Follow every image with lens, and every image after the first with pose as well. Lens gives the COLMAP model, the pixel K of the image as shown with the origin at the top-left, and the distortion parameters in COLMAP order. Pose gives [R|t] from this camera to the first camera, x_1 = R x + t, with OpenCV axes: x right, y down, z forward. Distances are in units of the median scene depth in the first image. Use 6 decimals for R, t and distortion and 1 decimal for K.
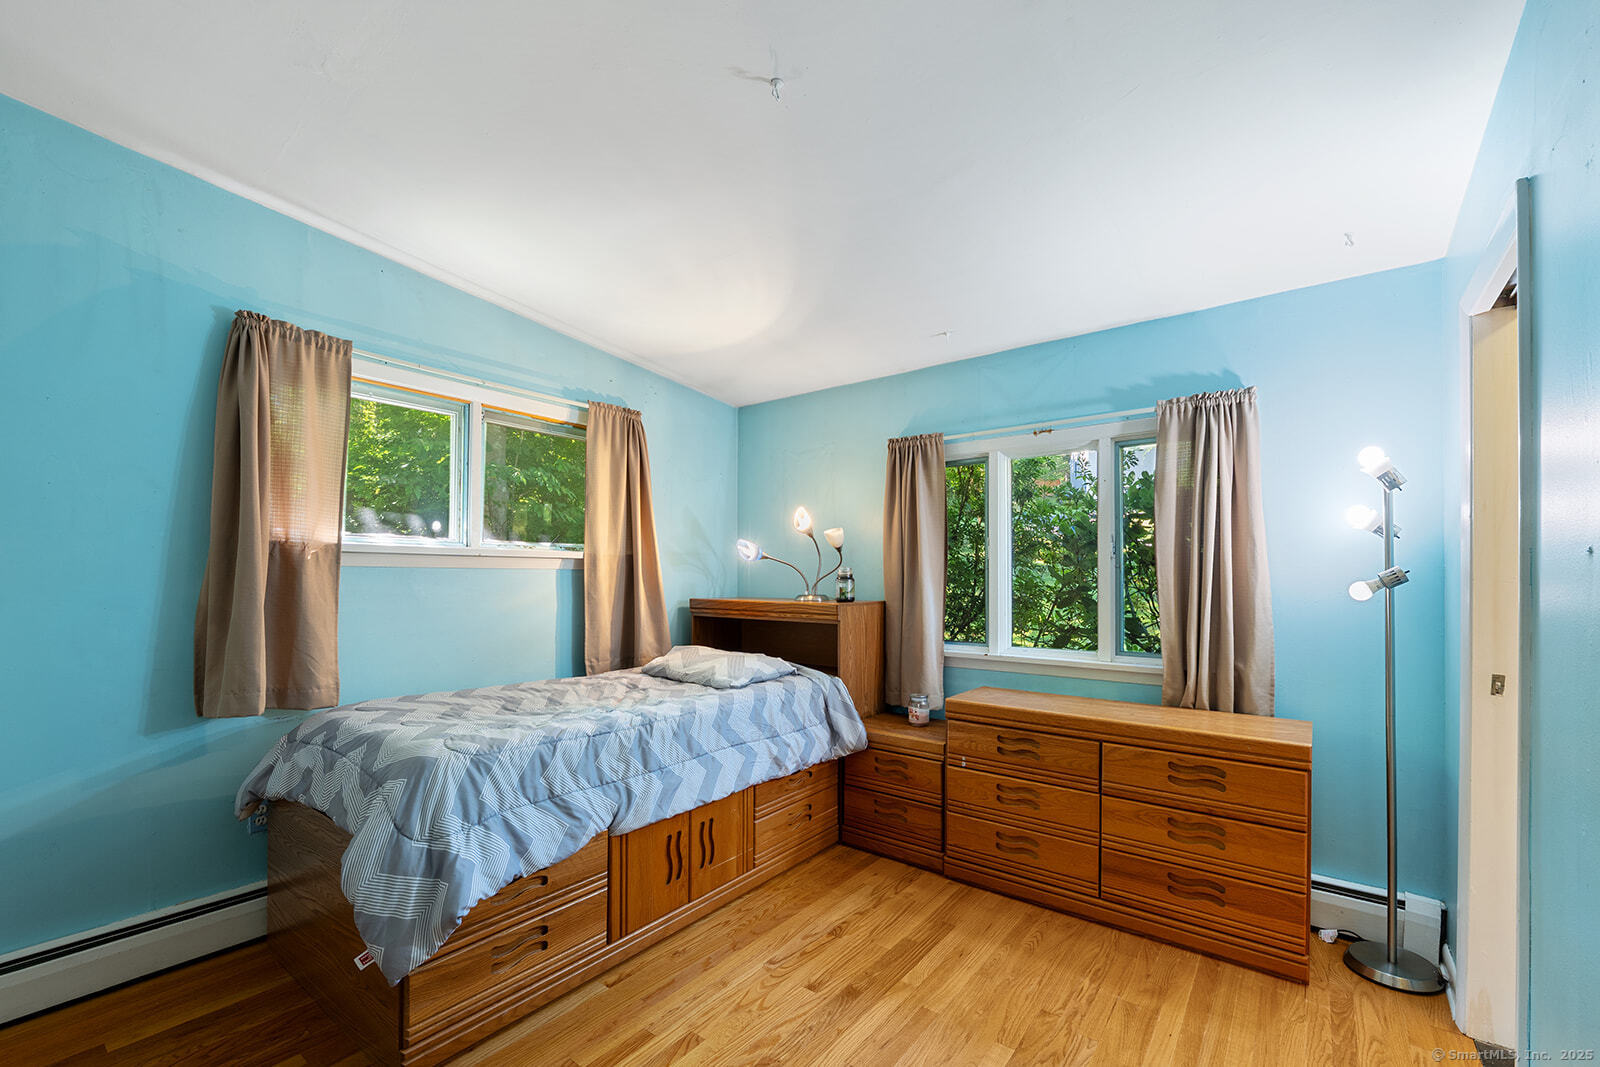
lens RADIAL K [[655.4, 0, 822.0], [0, 655.4, 582.7], [0, 0, 1]] dist [-0.012193, 0.001224]
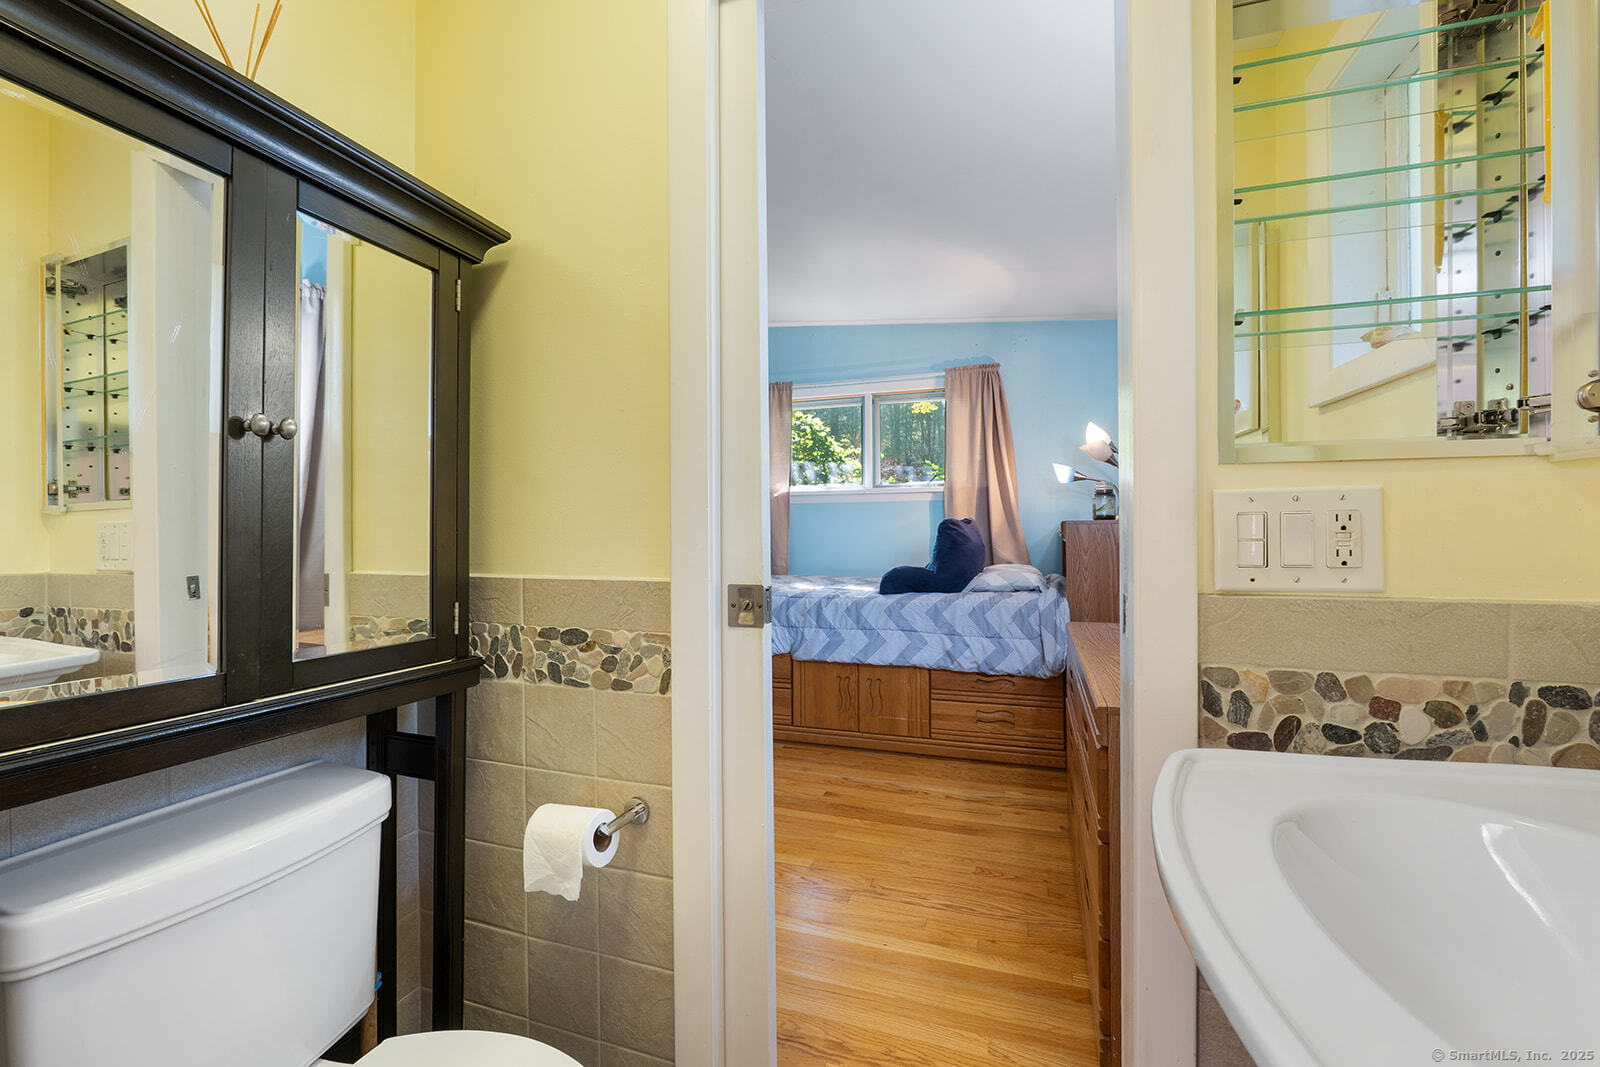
lens RADIAL K [[655.4, 0, 796.4], [0, 655.4, 531.8], [0, 0, 1]] dist [-0.012193, 0.001224]
pose [[0.310690, -0.007859, -0.950479, 0.962709], [0.002437, 0.999969, -0.007472, 0.064405], [0.950508, 0.000005, 0.310699, 0.393584]]
